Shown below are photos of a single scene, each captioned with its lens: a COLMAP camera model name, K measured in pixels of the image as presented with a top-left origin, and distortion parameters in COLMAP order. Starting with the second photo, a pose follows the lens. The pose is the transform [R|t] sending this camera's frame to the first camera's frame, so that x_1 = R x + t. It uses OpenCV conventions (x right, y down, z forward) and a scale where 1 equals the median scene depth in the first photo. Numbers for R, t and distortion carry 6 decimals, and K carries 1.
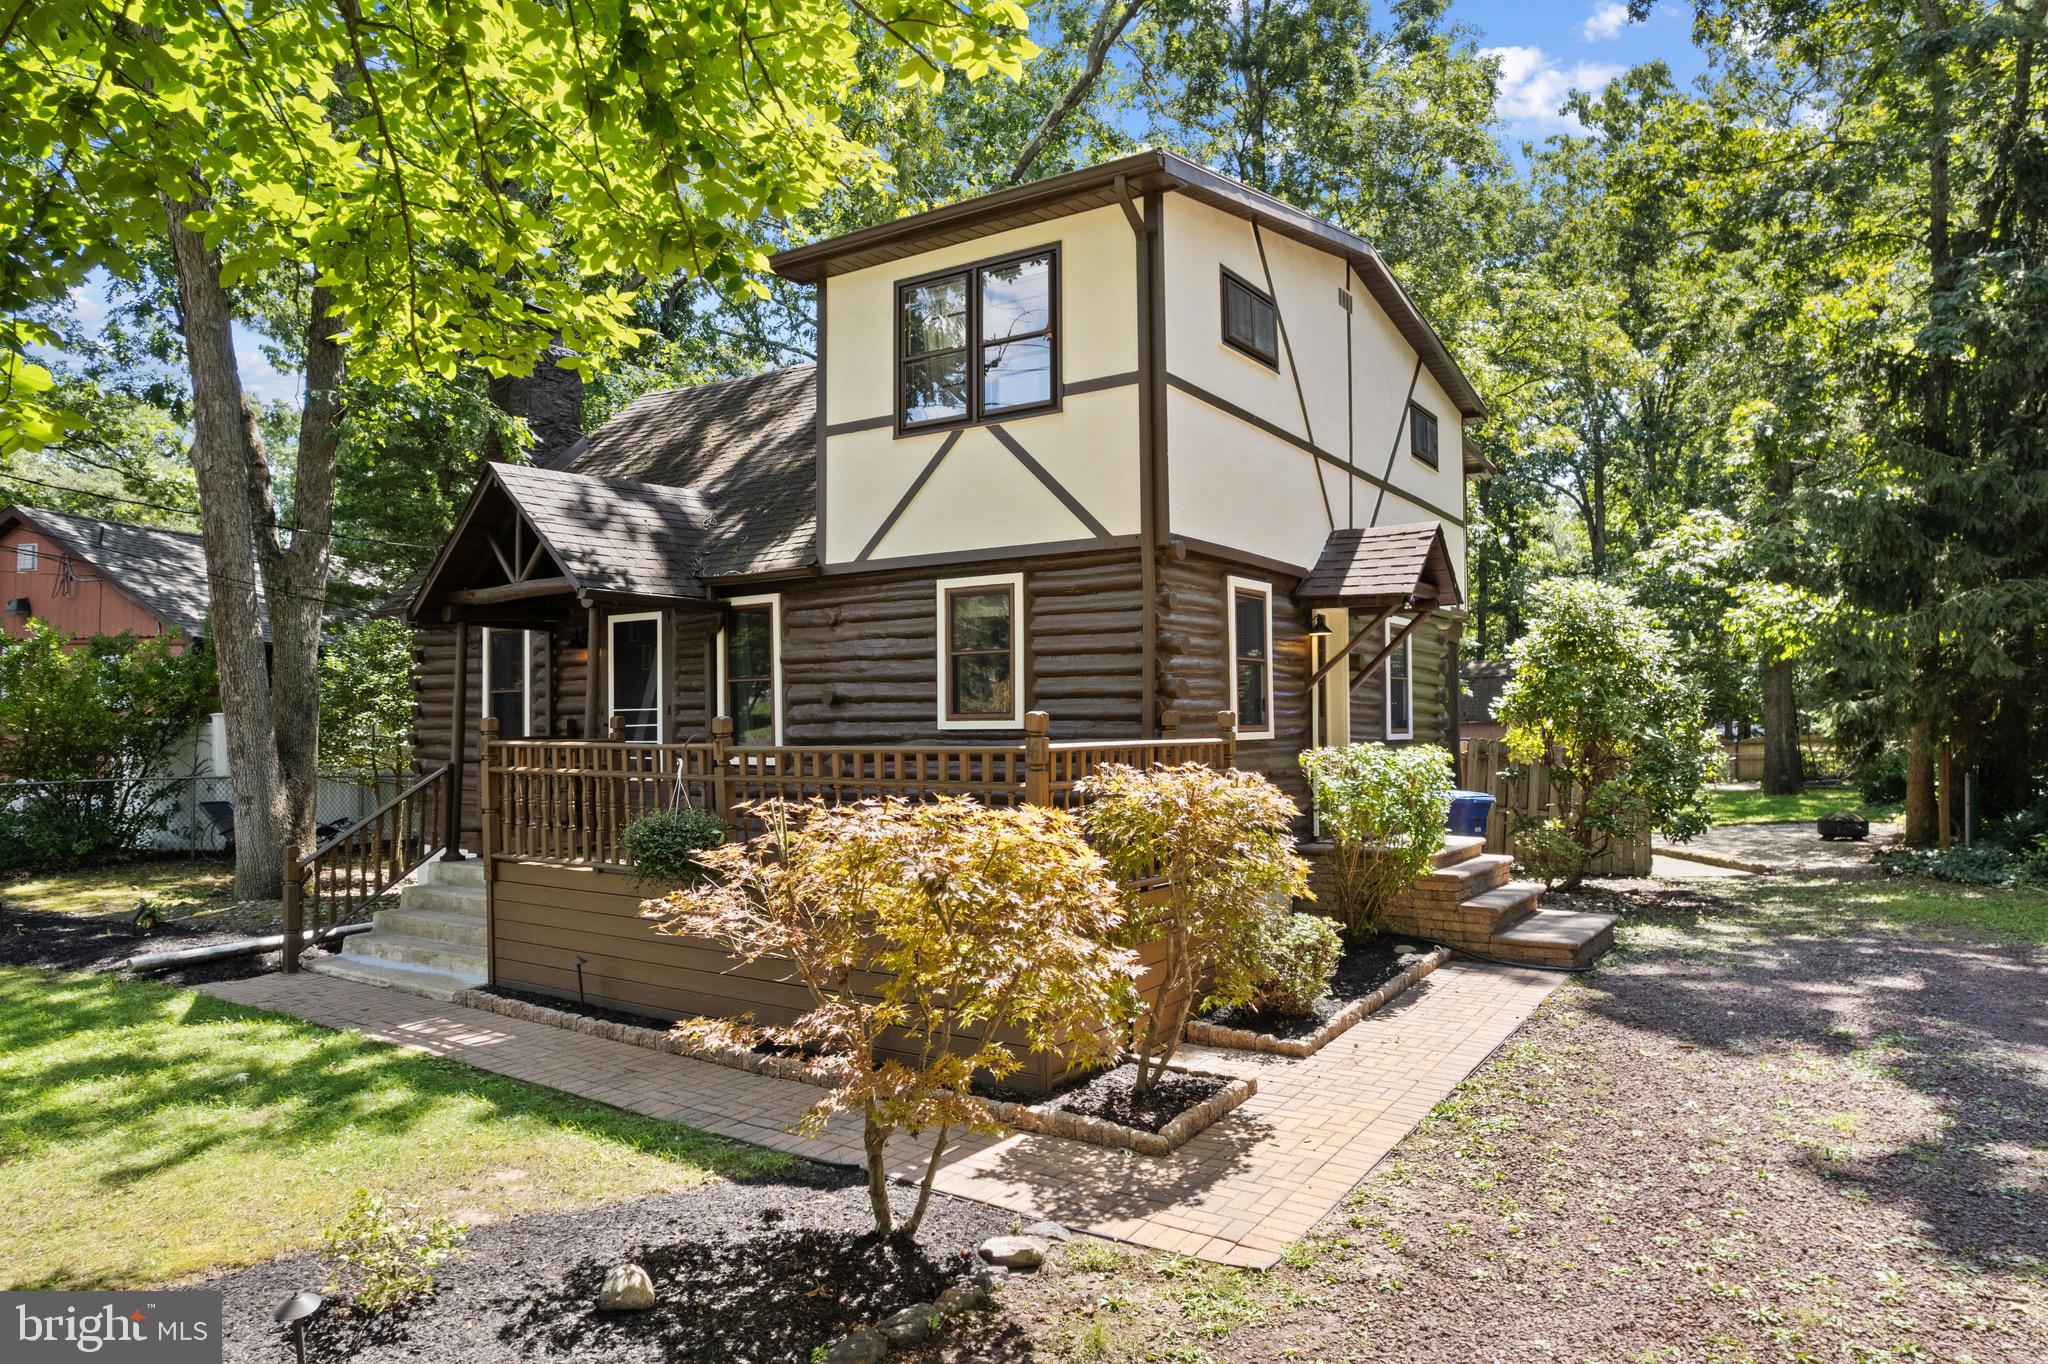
lens RADIAL K [[1301.7, 0, 1033.6], [0, 1301.7, 673.4], [0, 0, 1]] dist [-0.062540, 0.055488]
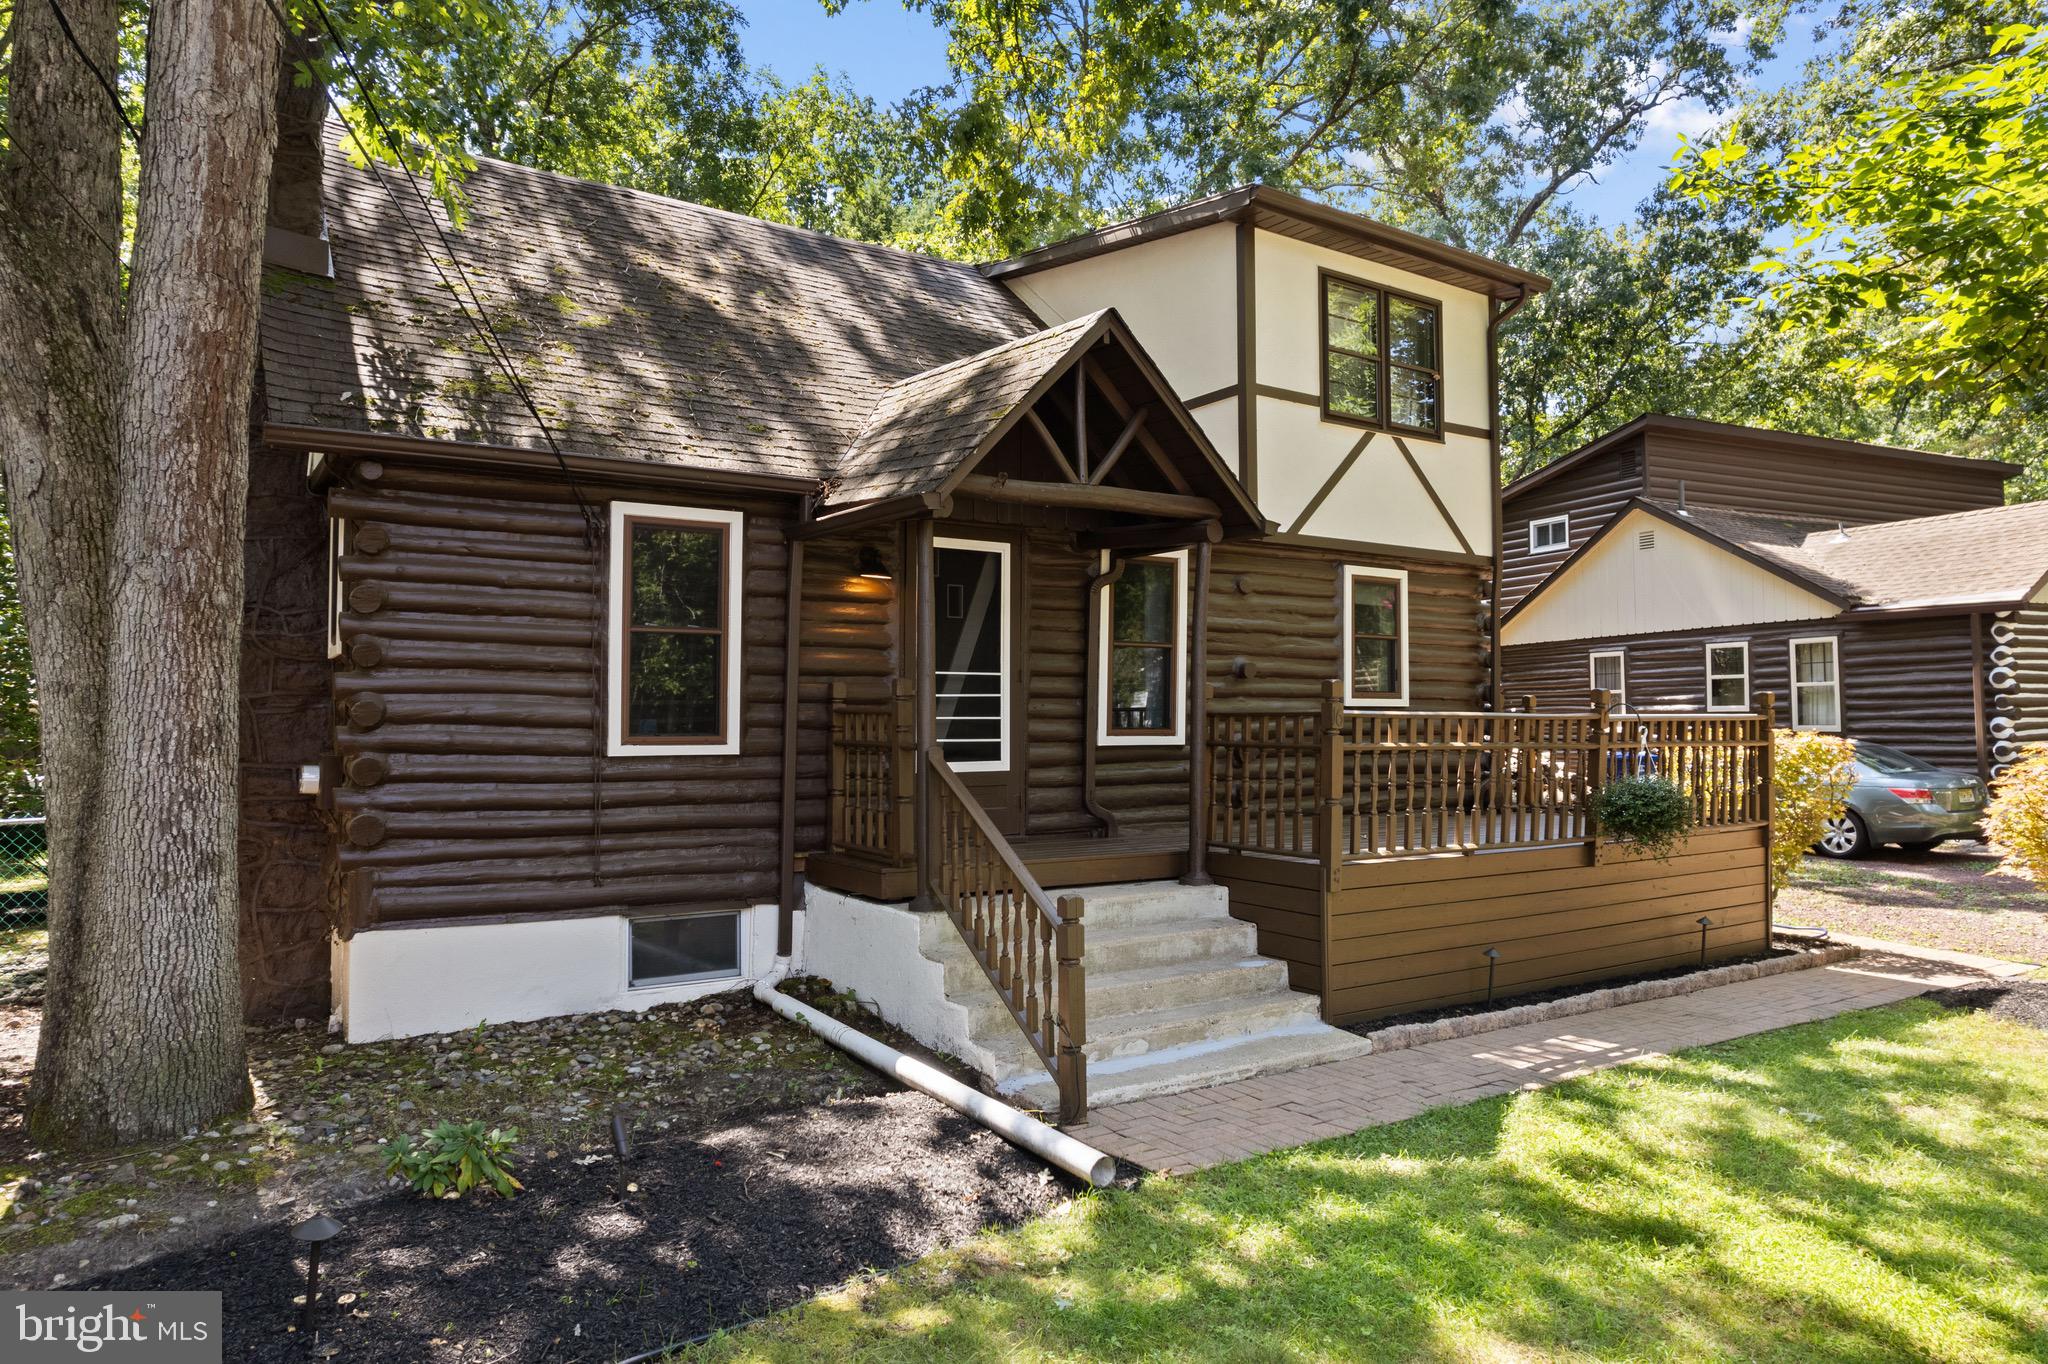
lens RADIAL K [[1301.7, 0, 1033.6], [0, 1301.7, 673.4], [0, 0, 1]] dist [-0.062540, 0.055488]
pose [[0.396119, 0.042105, 0.917233, -1.145231], [-0.036784, 0.998874, -0.029967, 0.057728], [-0.917462, -0.021869, 0.397222, 0.816387]]
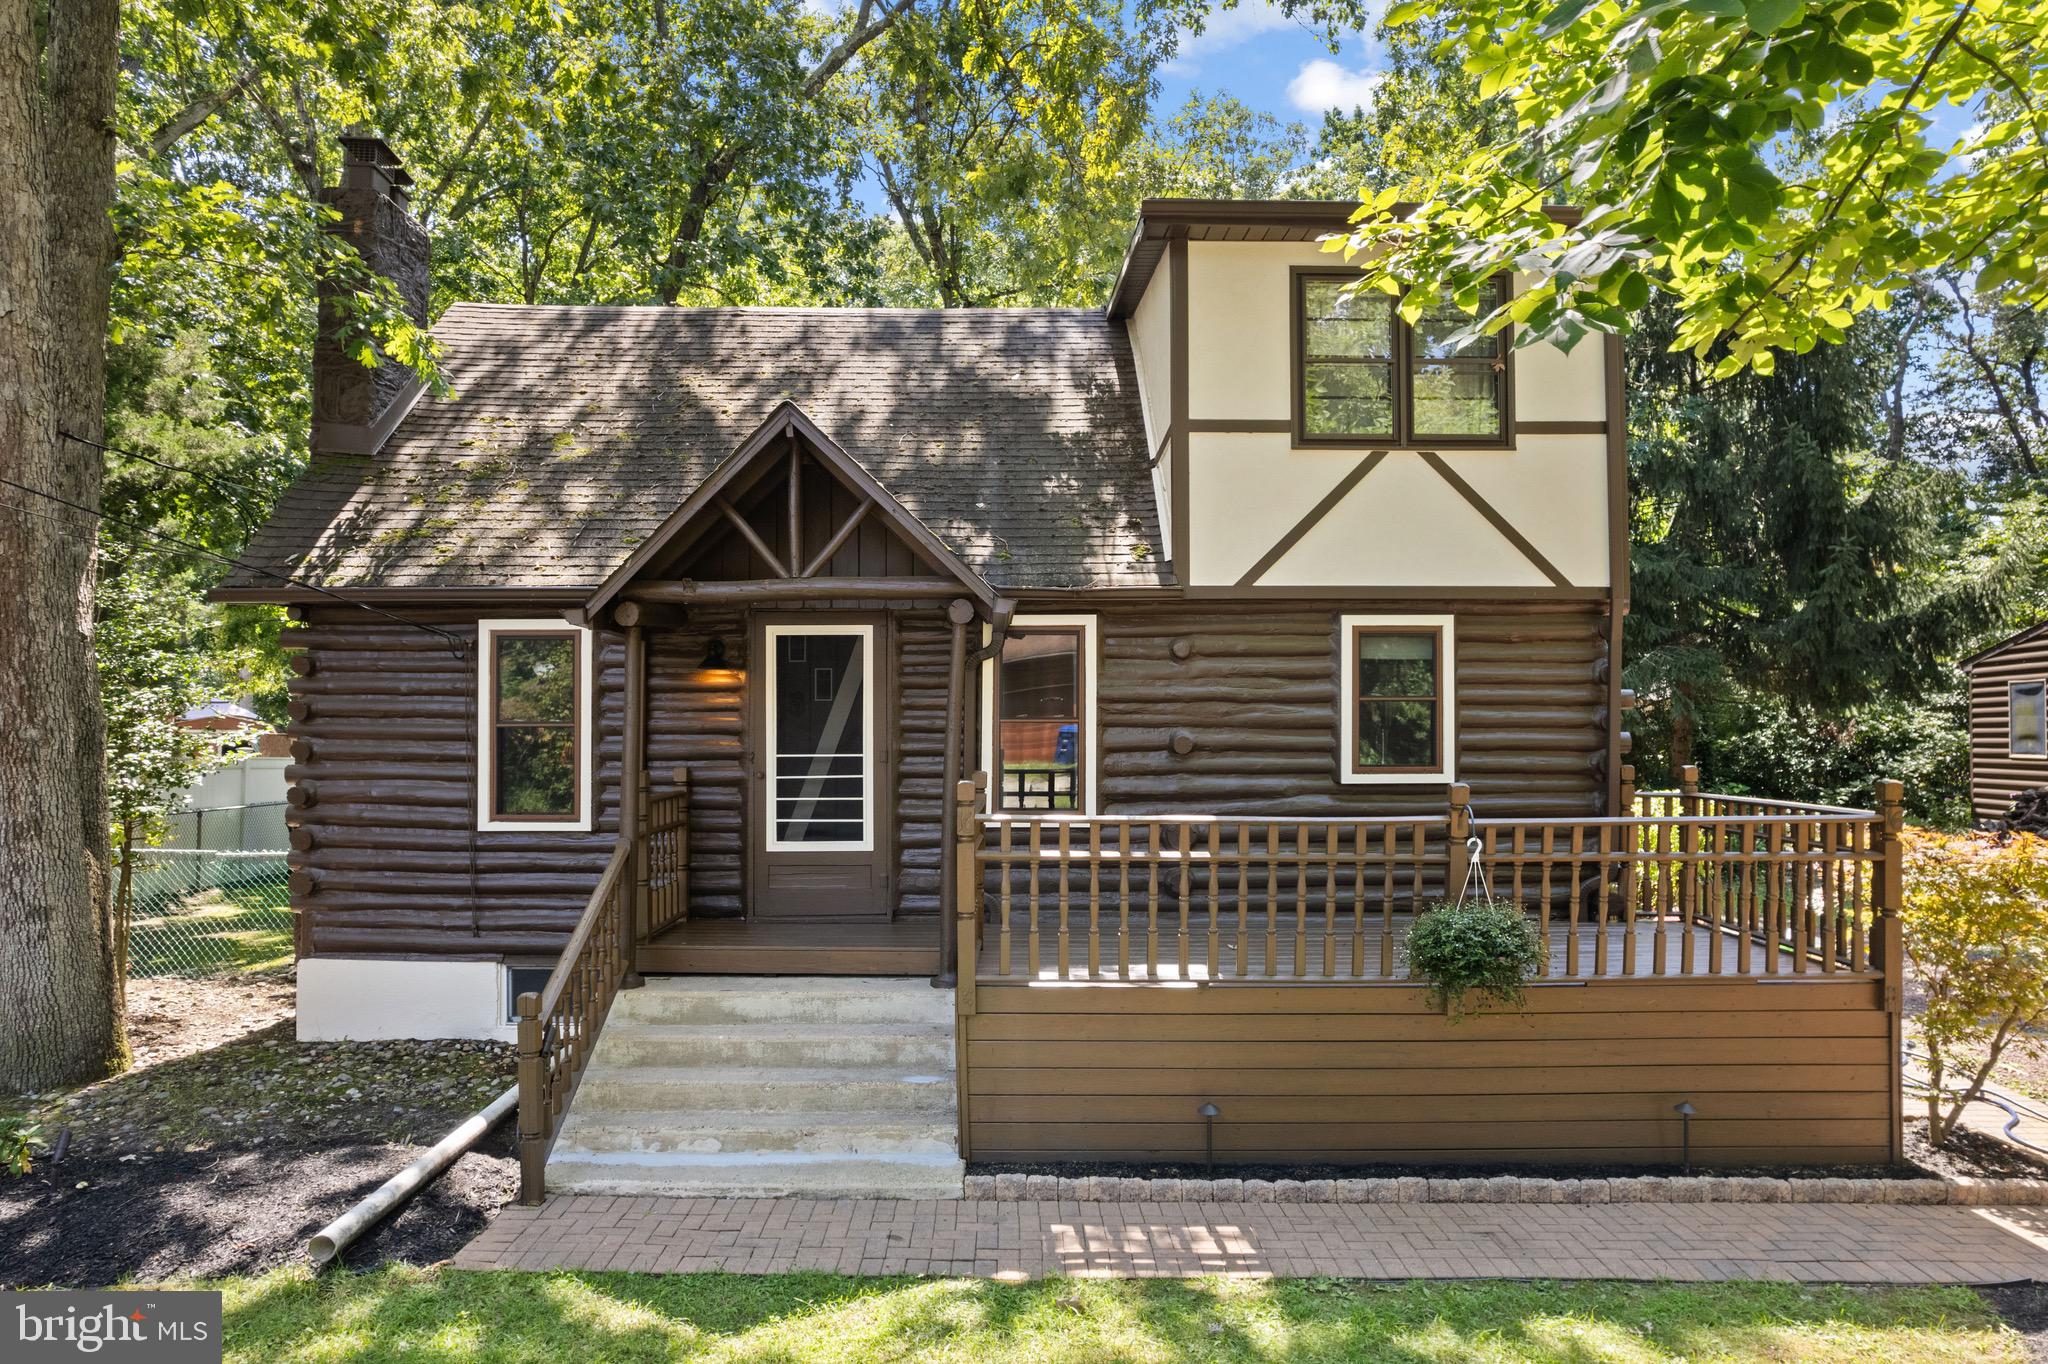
lens RADIAL K [[1312.6, 0, 1027.7], [0, 1312.6, 707.1], [0, 0, 1]] dist [-0.073793, 0.071010]
pose [[0.832713, 0.016889, 0.553447, -0.749181], [-0.026673, 0.999598, 0.009627, -0.012132], [-0.553062, -0.022779, 0.832829, 0.377128]]
